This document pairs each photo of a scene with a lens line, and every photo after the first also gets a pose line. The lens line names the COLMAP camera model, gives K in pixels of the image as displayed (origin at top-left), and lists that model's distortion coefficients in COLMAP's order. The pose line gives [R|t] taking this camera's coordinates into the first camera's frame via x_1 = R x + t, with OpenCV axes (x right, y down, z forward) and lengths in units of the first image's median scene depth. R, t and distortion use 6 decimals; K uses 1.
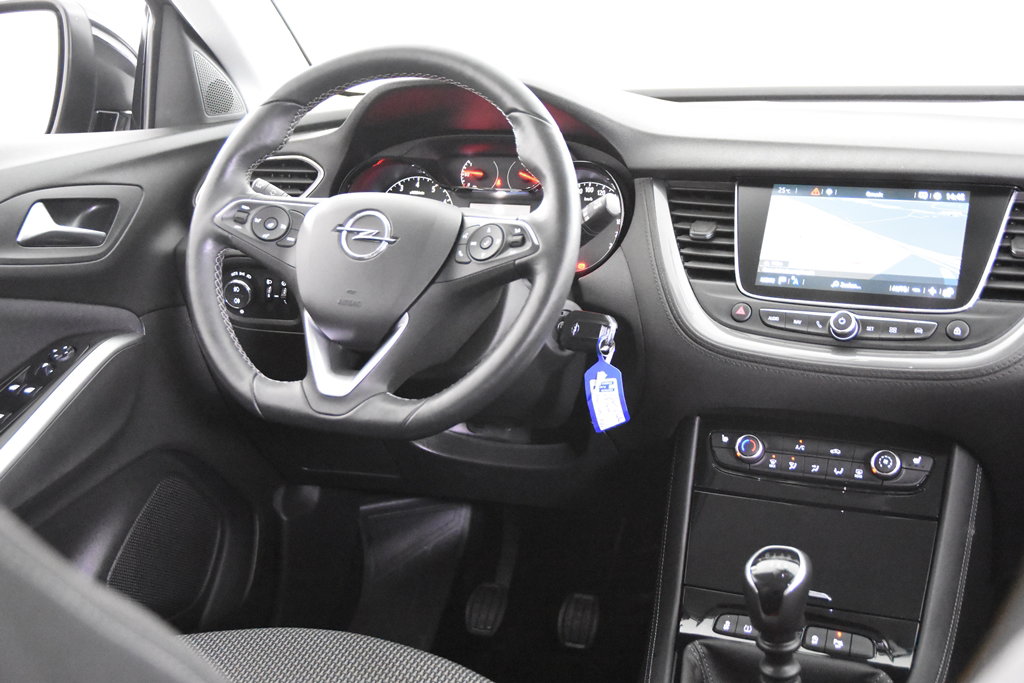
lens RADIAL K [[1243.7, 0, 502.1], [0, 1243.7, 342.8], [0, 0, 1]] dist [0.020737, 0.000000]
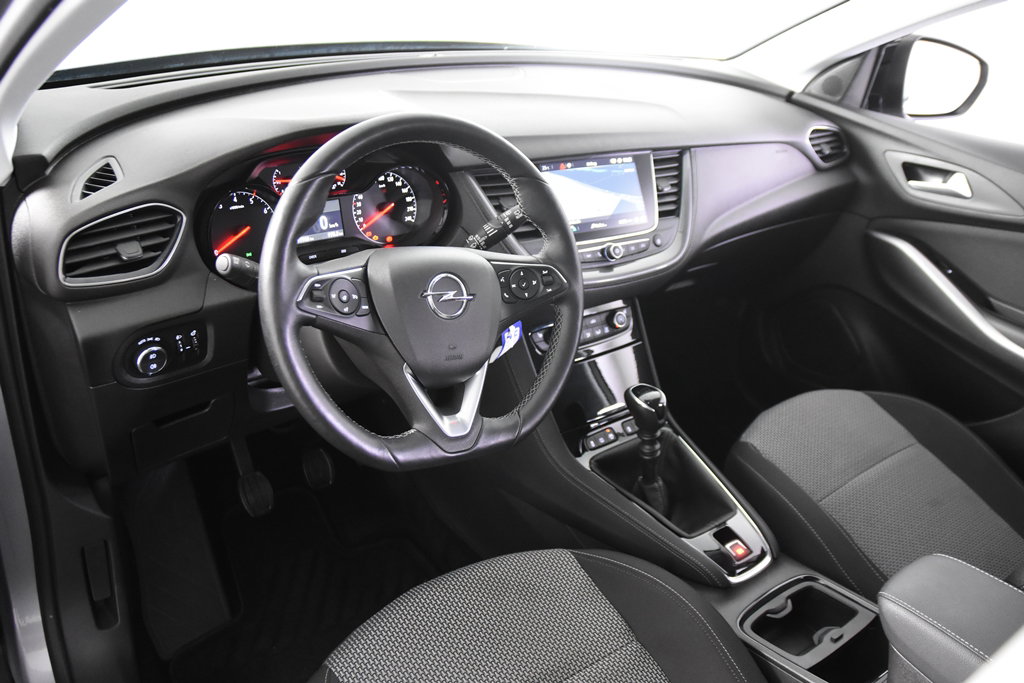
lens RADIAL K [[828.2, 0, 515.0], [0, 828.2, 334.7], [0, 0, 1]] dist [-0.090619, 0.049166]
pose [[0.525002, -0.362078, 0.770241, -0.652305], [0.095189, 0.924296, 0.369616, -0.317565], [-0.845761, -0.120731, 0.519723, 0.504952]]
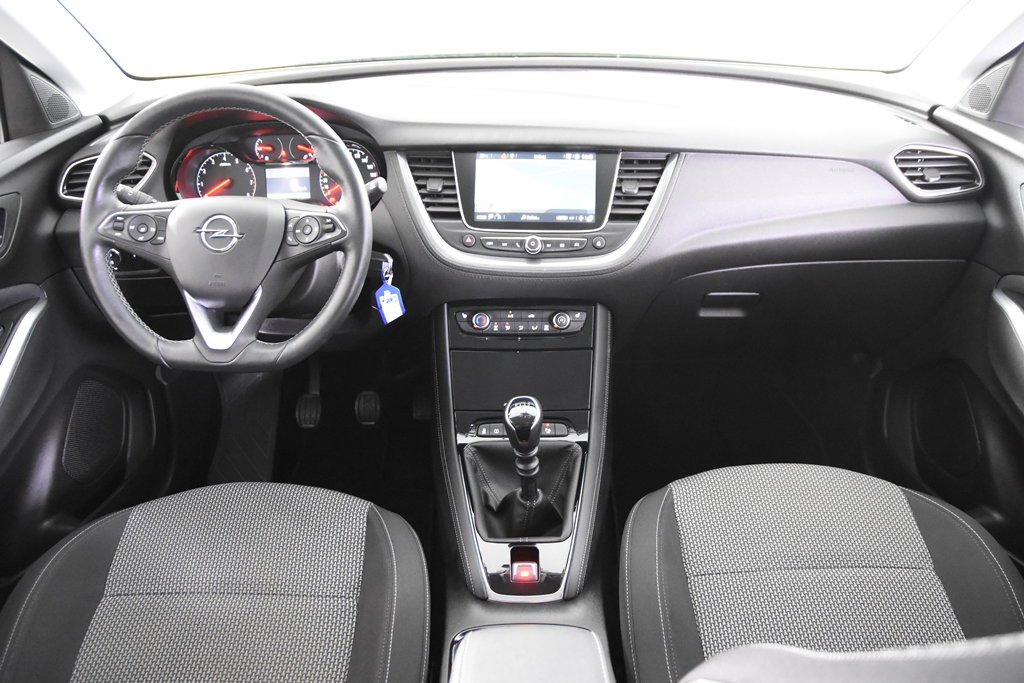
lens RADIAL K [[769.0, 0, 505.8], [0, 769.0, 349.3], [0, 0, 1]] dist [-0.112176, 0.077392]
pose [[0.934469, -0.182769, 0.305553, -0.086794], [0.092447, 0.953308, 0.287501, -0.168744], [-0.343833, -0.240414, 0.907734, 0.066763]]
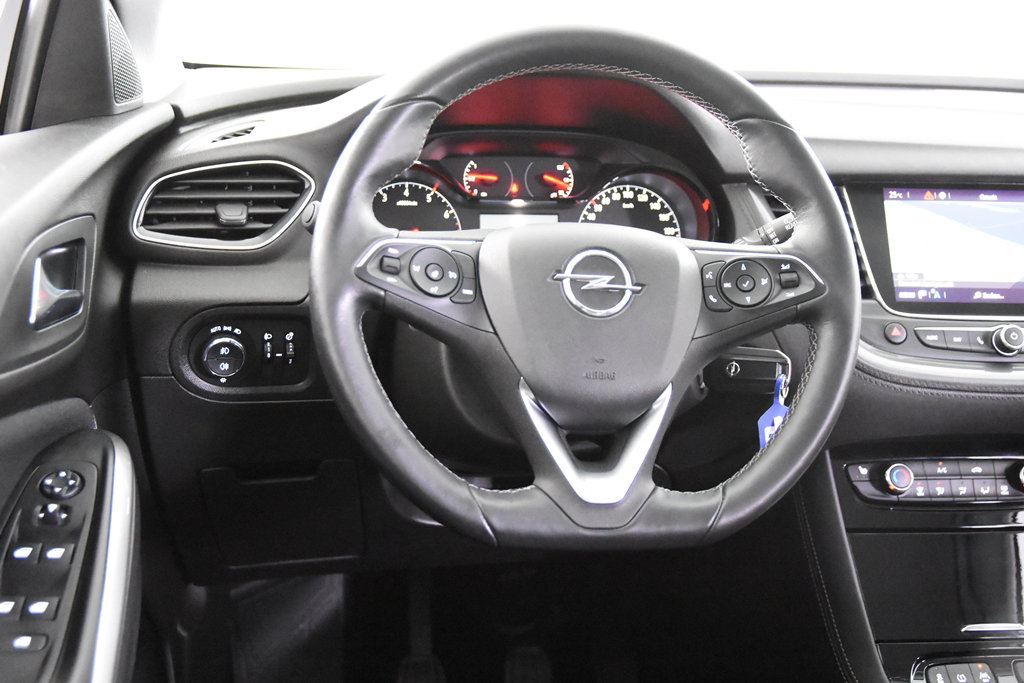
lens RADIAL K [[1243.7, 0, 501.4], [0, 1243.7, 336.0], [0, 0, 1]] dist [0.020737, 0.000000]
pose [[0.867647, -0.093463, 0.488317, -0.502628], [0.073010, 0.995476, 0.060808, -0.098829], [-0.491791, -0.017107, 0.870545, 0.348774]]
